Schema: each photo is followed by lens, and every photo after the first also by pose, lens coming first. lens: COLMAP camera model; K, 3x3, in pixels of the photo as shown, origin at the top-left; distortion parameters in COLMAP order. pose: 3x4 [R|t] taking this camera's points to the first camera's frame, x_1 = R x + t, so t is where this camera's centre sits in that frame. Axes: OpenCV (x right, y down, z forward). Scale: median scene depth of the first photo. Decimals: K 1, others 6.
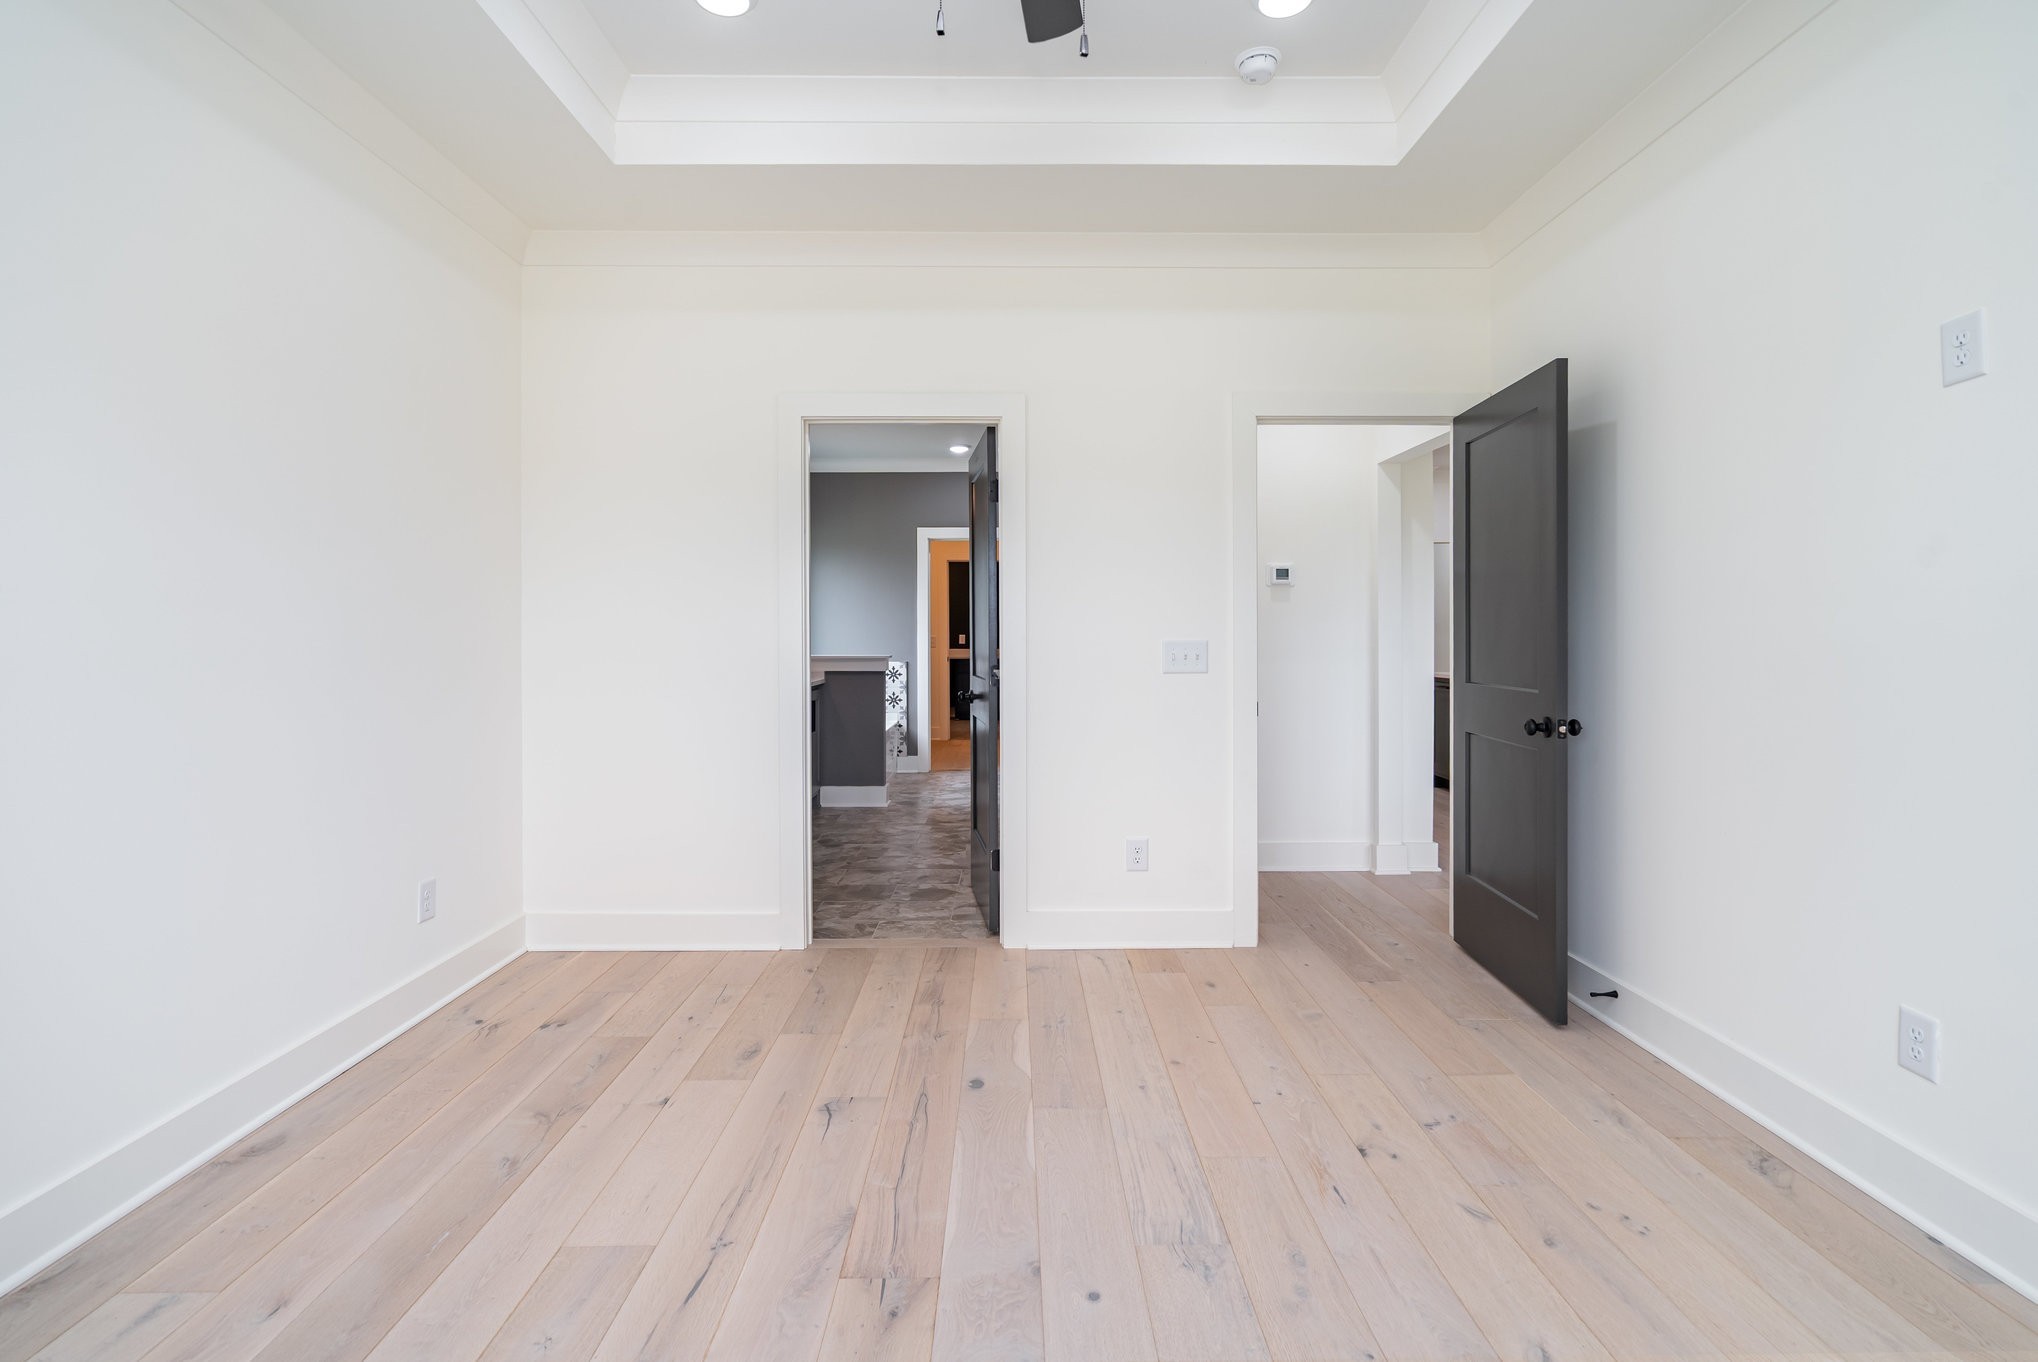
lens RADIAL K [[937.1, 0, 1018.1], [0, 937.1, 664.8], [0, 0, 1]] dist [0.003847, -0.000222]
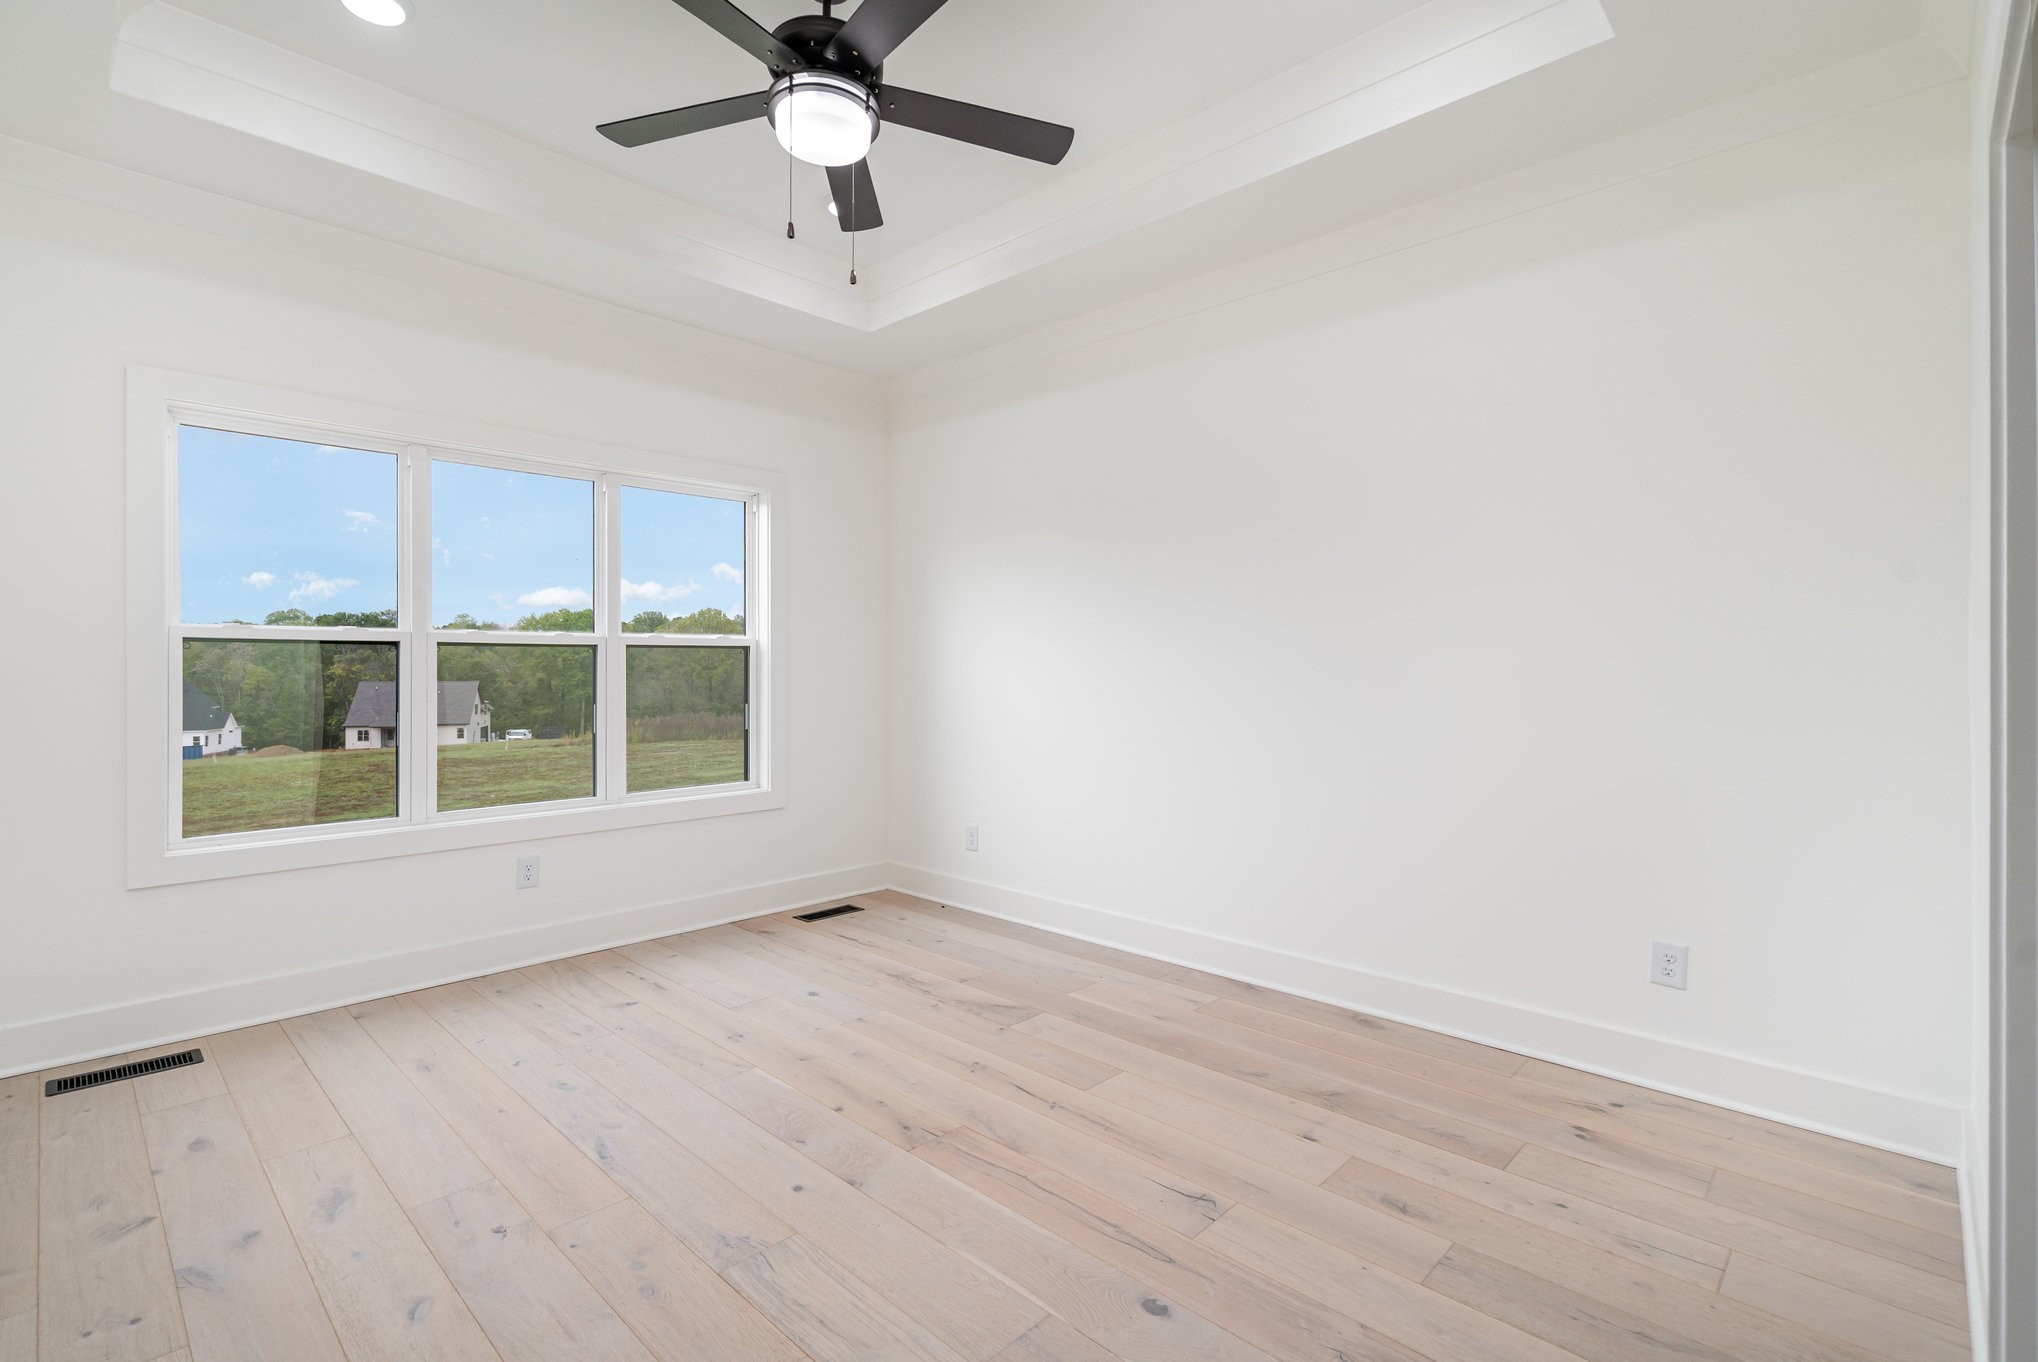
lens RADIAL K [[937.1, 0, 1019.5], [0, 937.1, 674.1], [0, 0, 1]] dist [0.003847, -0.000222]
pose [[-0.688987, 0.007115, -0.724739, 0.634574], [-0.021241, 0.999324, 0.030004, -0.056594], [0.724463, 0.036066, -0.688370, 1.658431]]
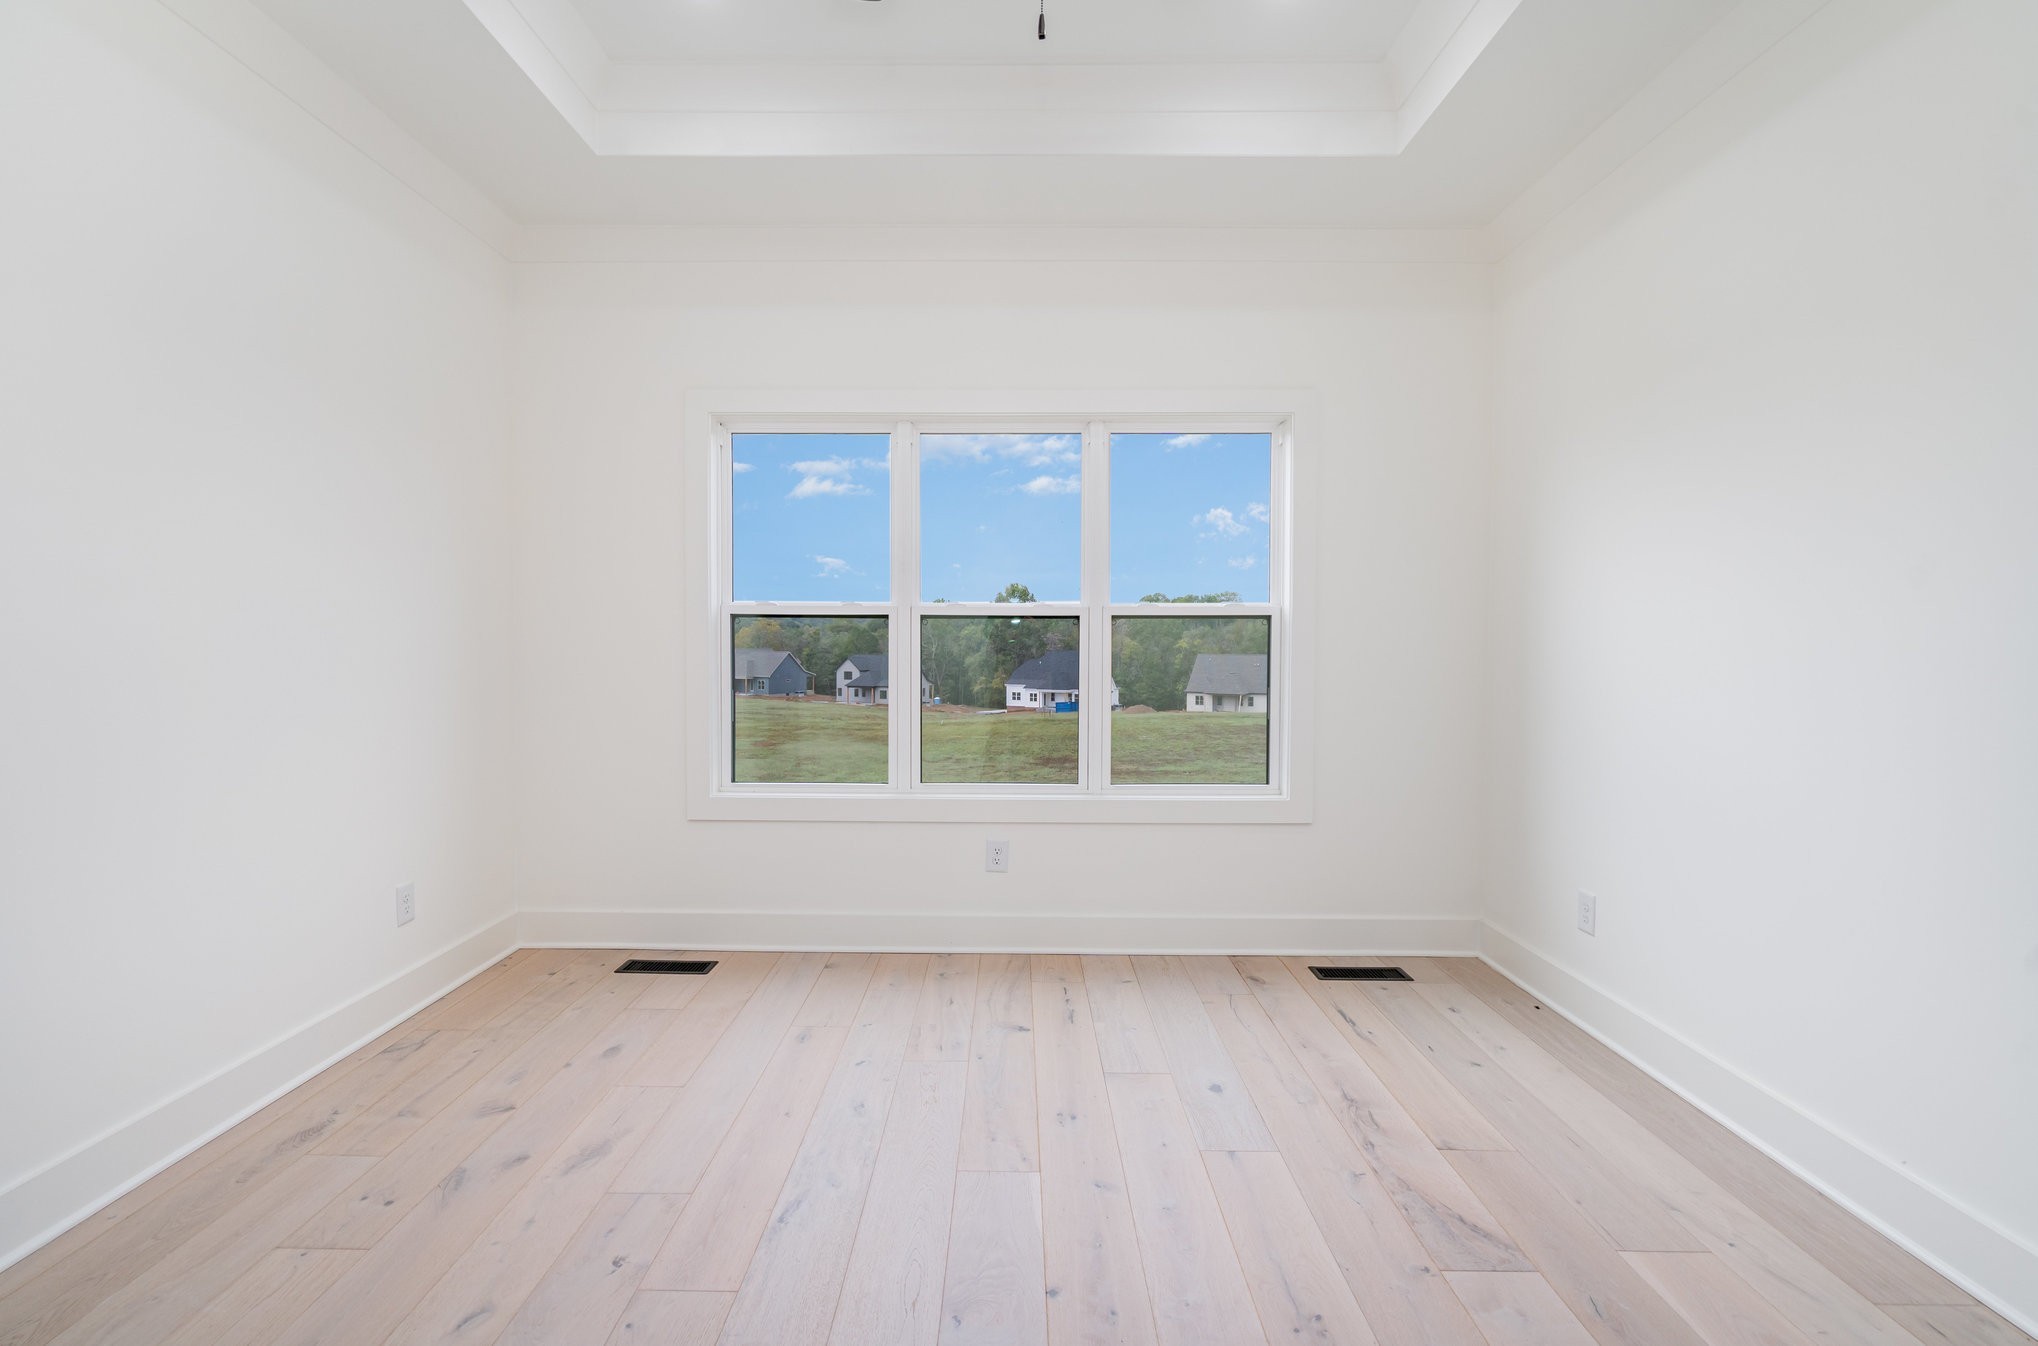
lens RADIAL K [[963.2, 0, 981.4], [0, 963.2, 673.0], [0, 0, 1]] dist [-0.000412, 0.001068]
pose [[-0.999927, -0.003507, 0.011562, -0.021531], [-0.002753, 0.997906, 0.064620, -0.049980], [-0.011764, 0.064583, -0.997843, 1.484626]]
